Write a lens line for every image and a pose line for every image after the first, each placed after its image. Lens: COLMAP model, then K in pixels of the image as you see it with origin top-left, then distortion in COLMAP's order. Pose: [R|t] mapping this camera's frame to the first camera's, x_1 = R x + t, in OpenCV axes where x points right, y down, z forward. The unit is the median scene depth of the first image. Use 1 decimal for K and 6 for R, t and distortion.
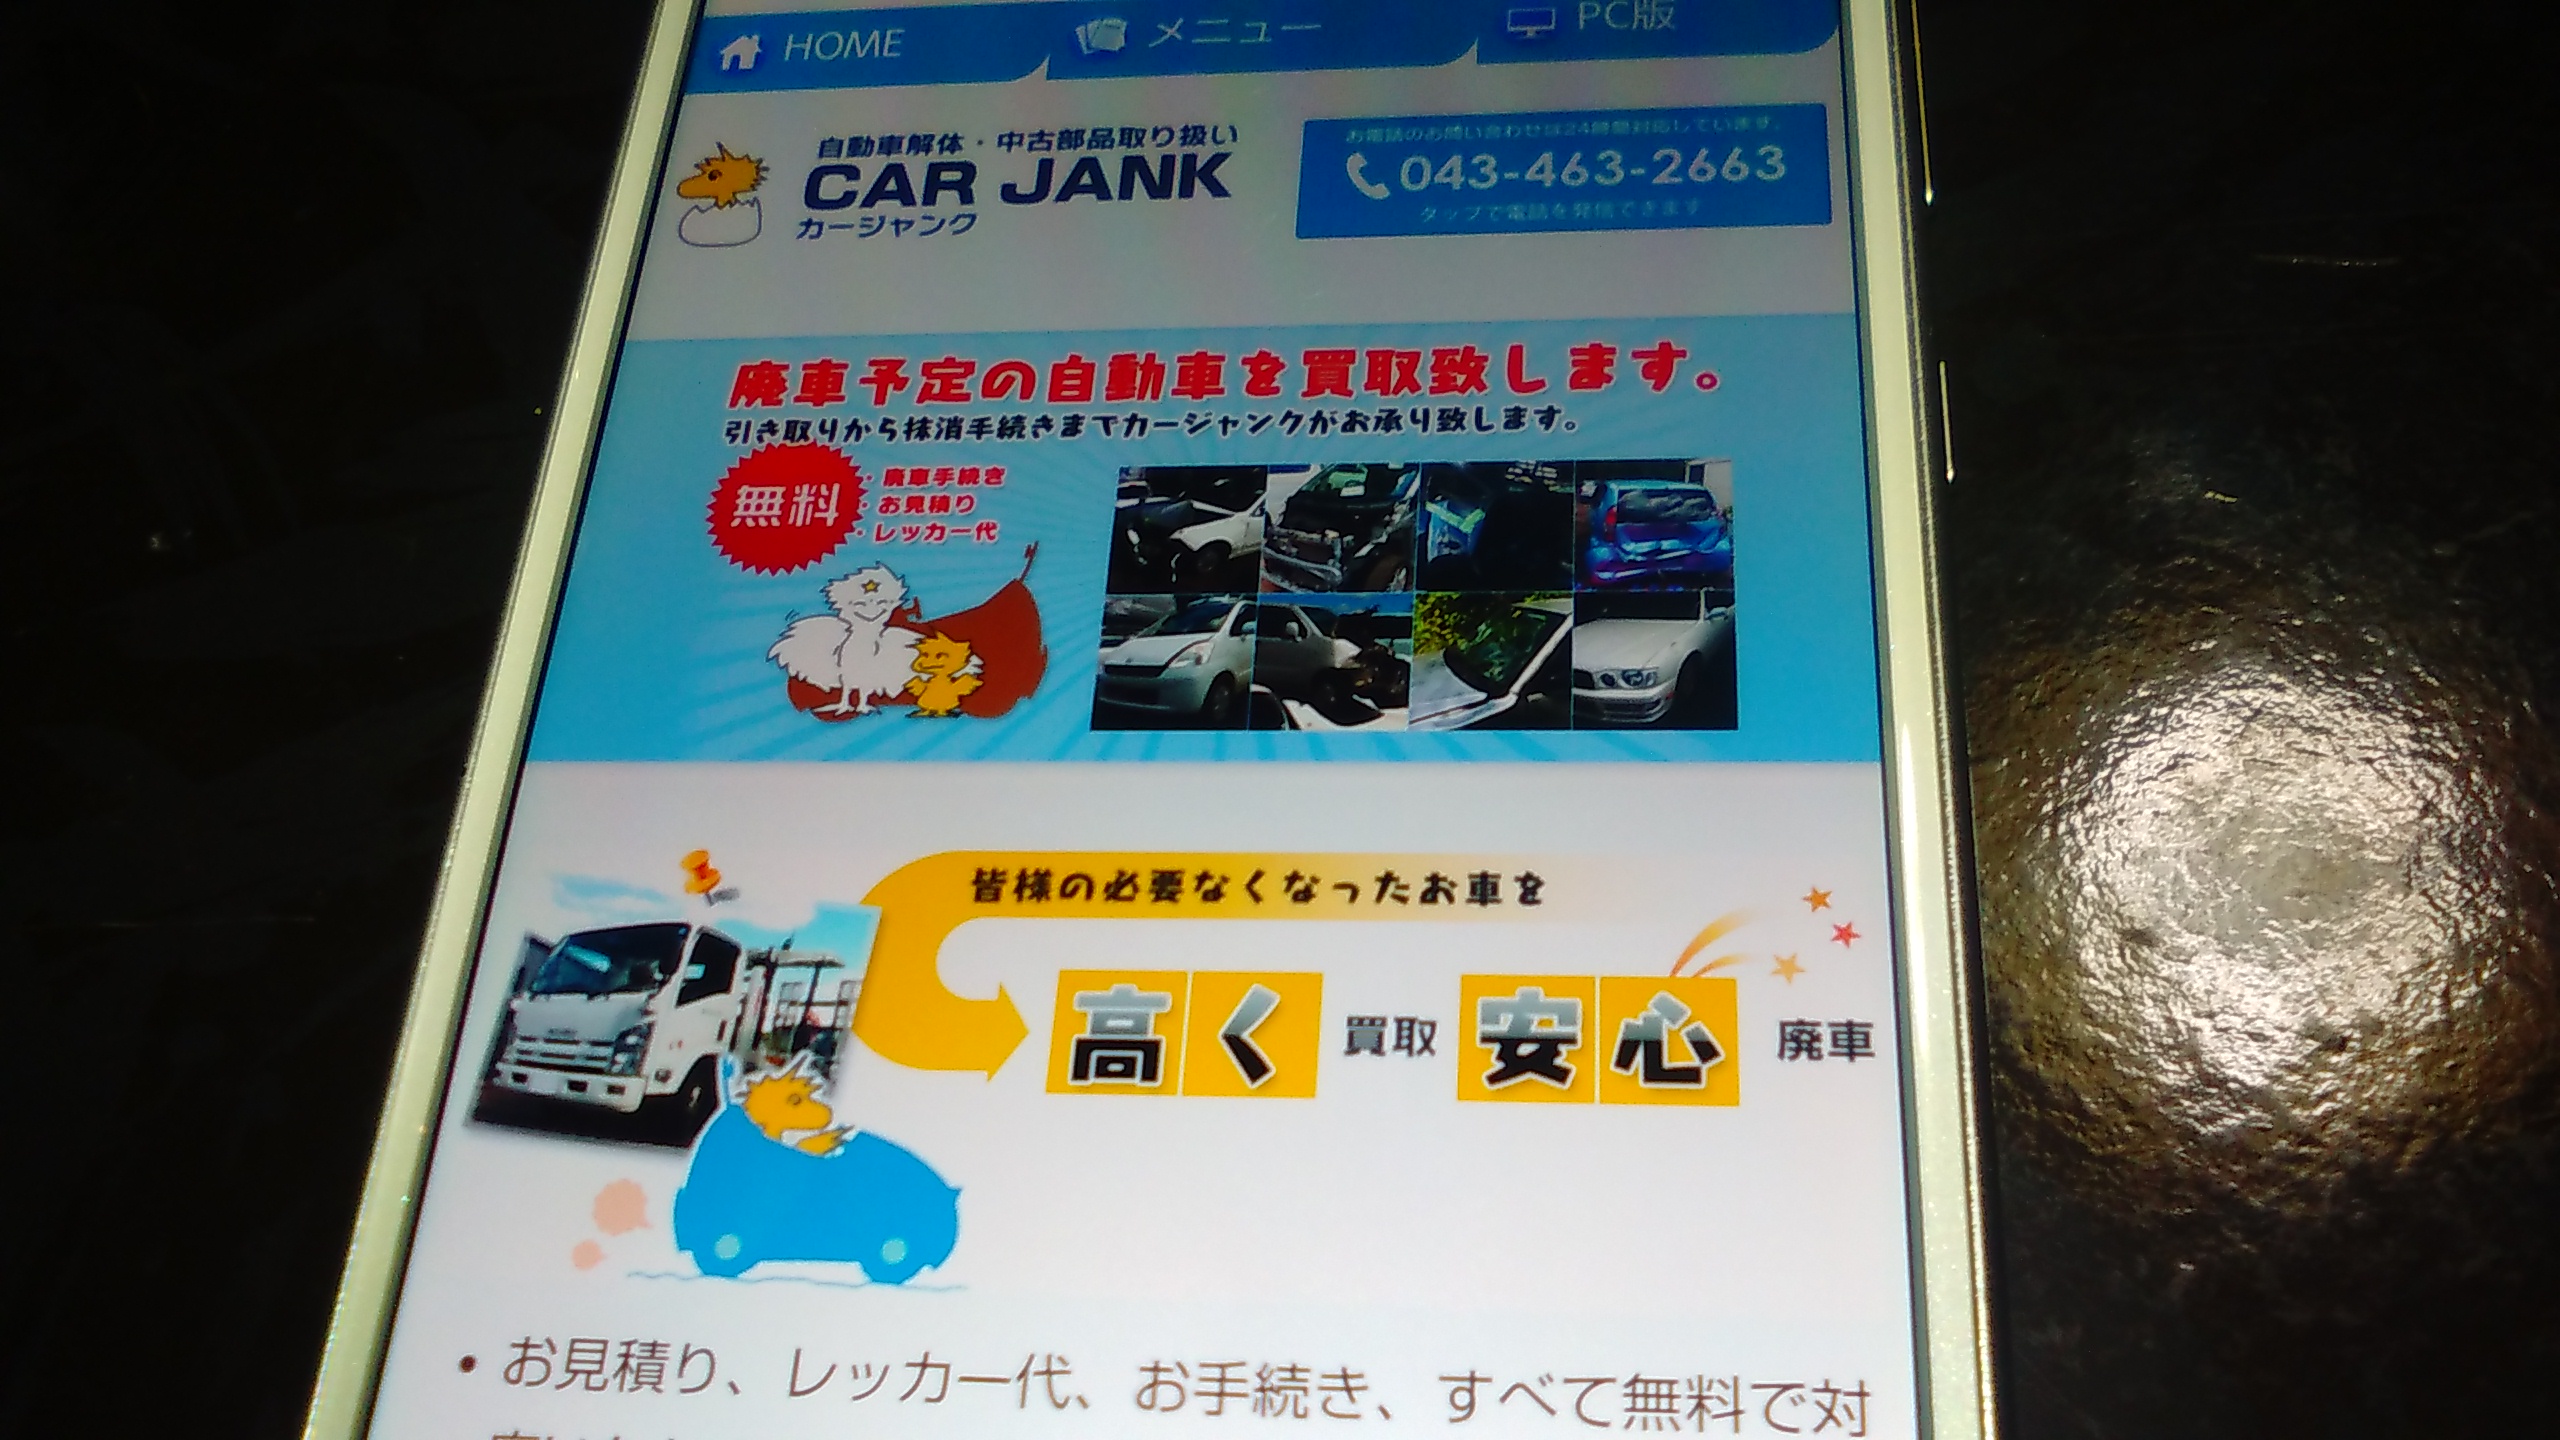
lens RADIAL K [[2442.9, 0, 1283.7], [0, 2442.9, 716.3], [0, 0, 1]] dist [-0.007472, 0.016410]
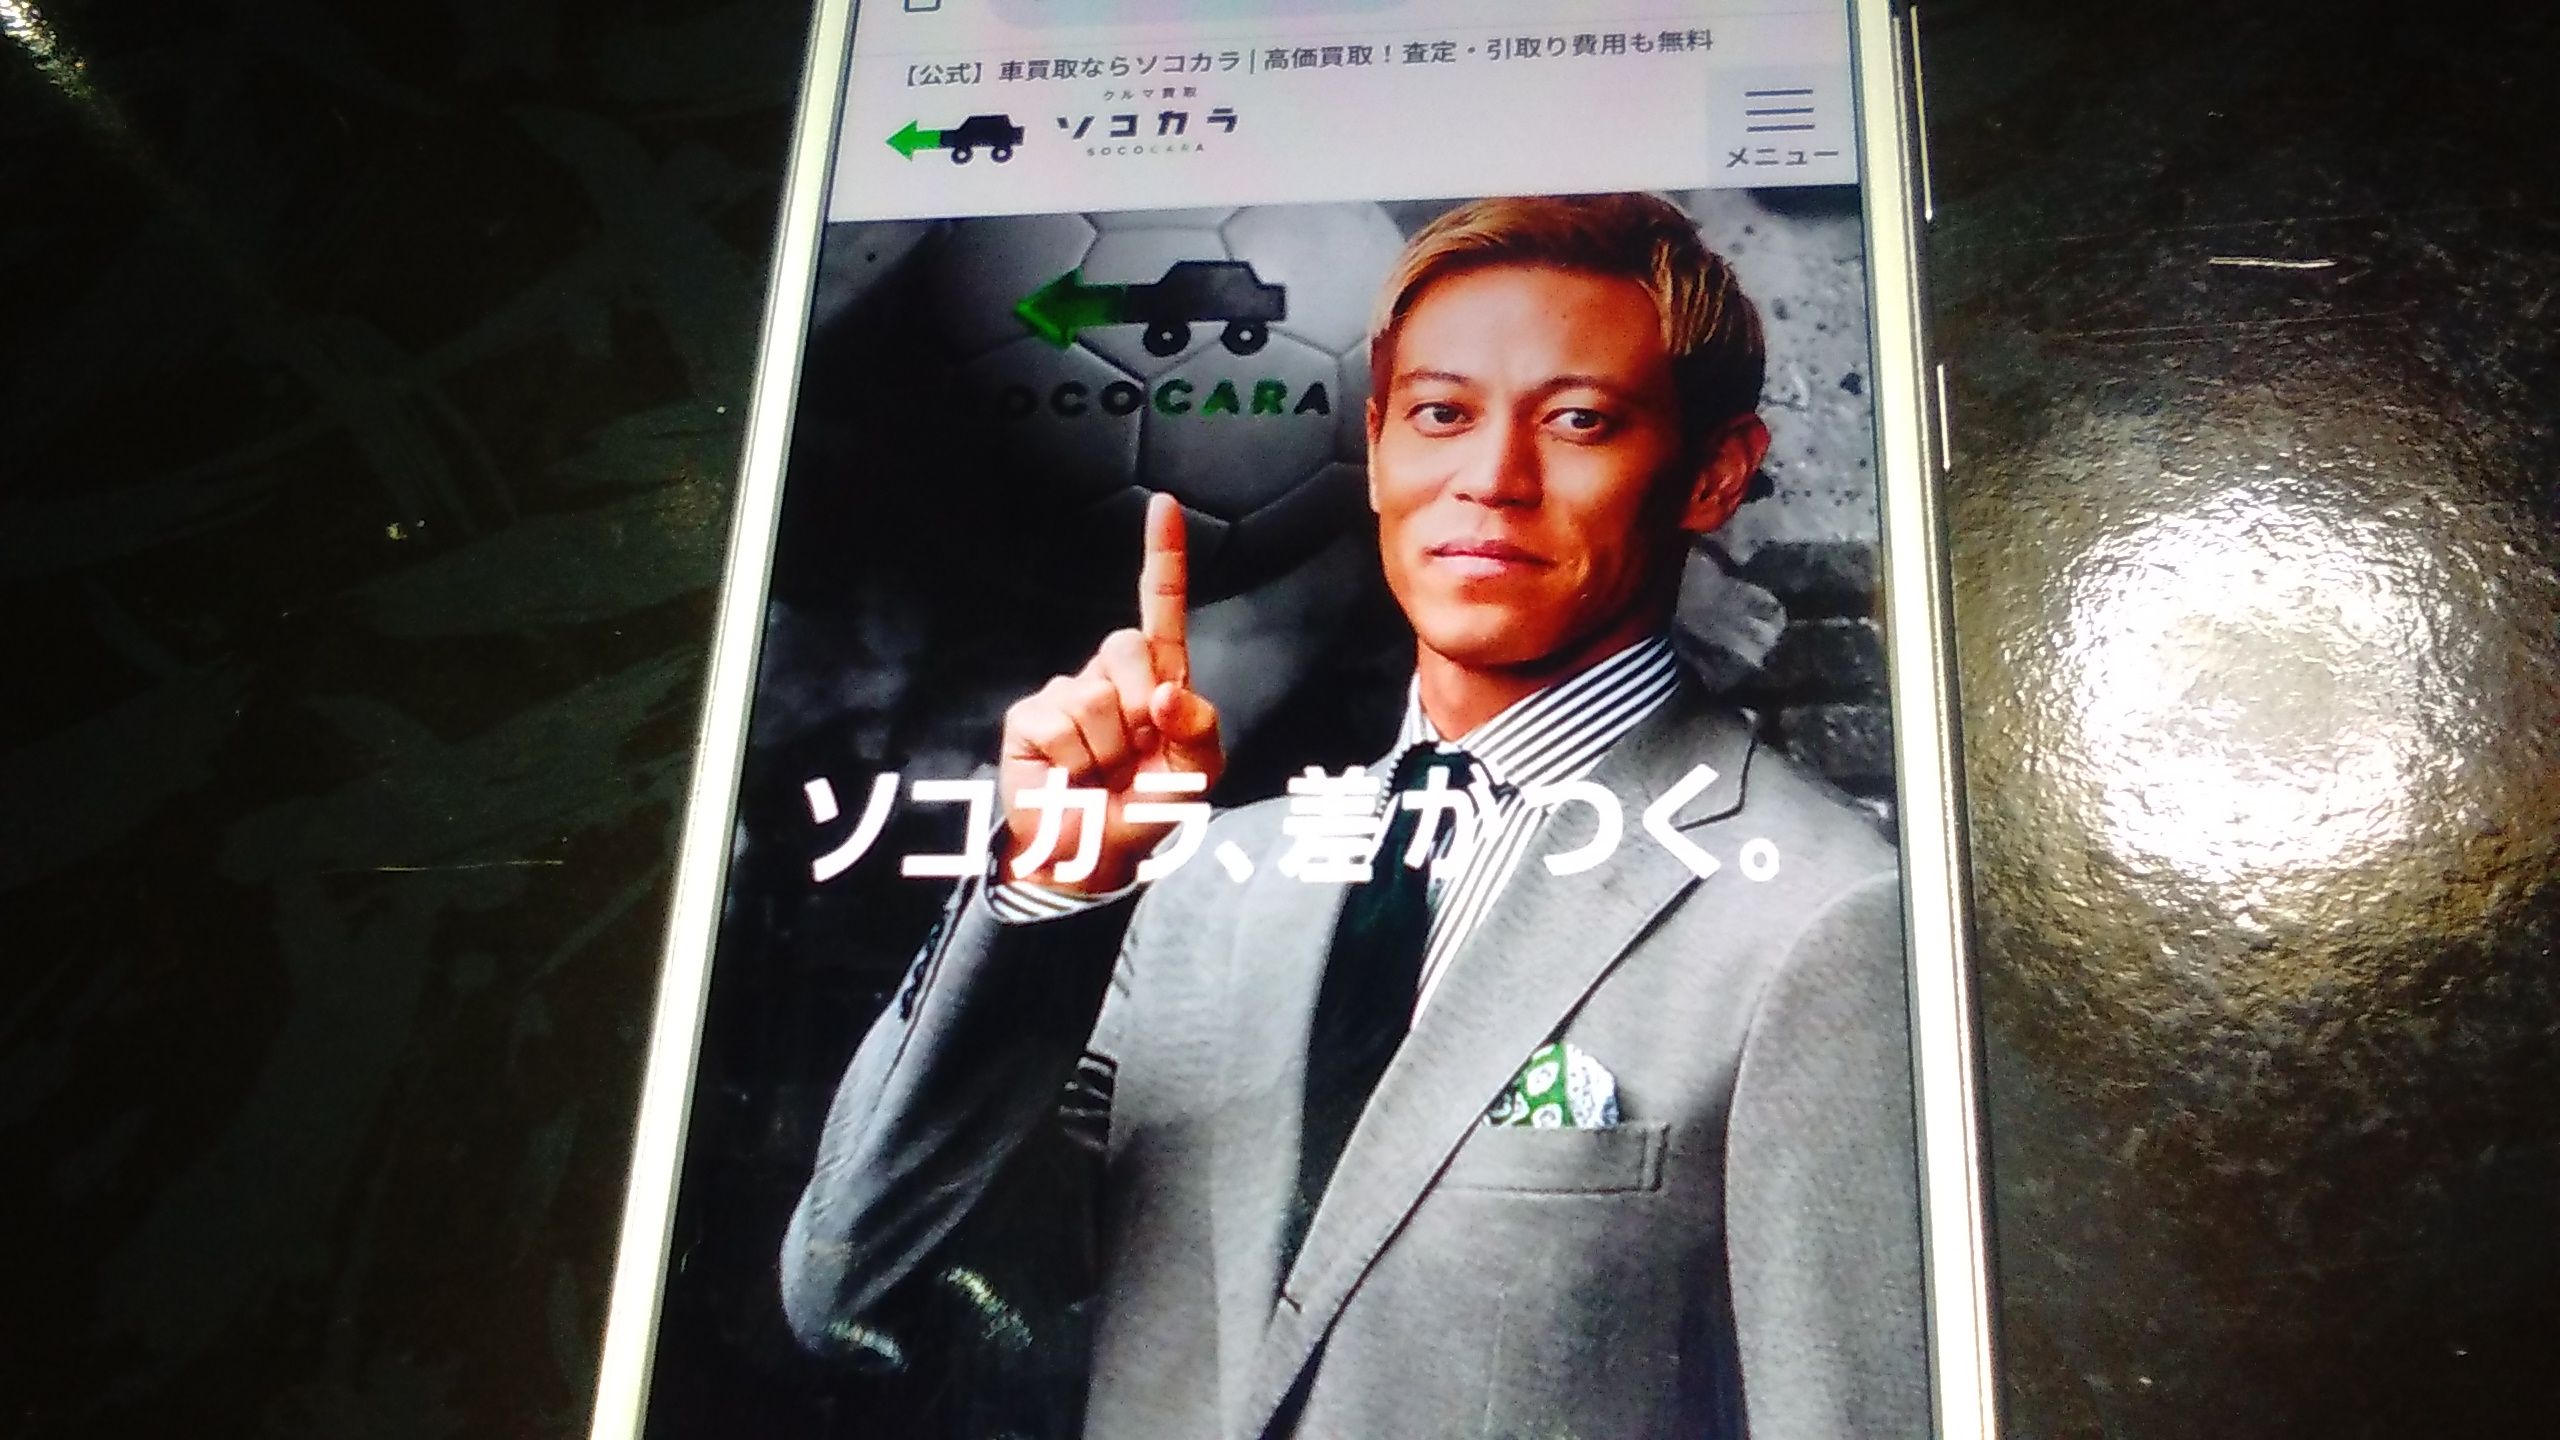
lens RADIAL K [[2443.2, 0, 1278.7], [0, 2443.2, 696.3], [0, 0, 1]] dist [0.026063, -0.098549]
pose [[0.999889, -0.014837, 0.001628, -0.058718], [0.014699, 0.997763, 0.065216, -0.075419], [-0.002592, -0.065185, 0.997870, -0.204494]]
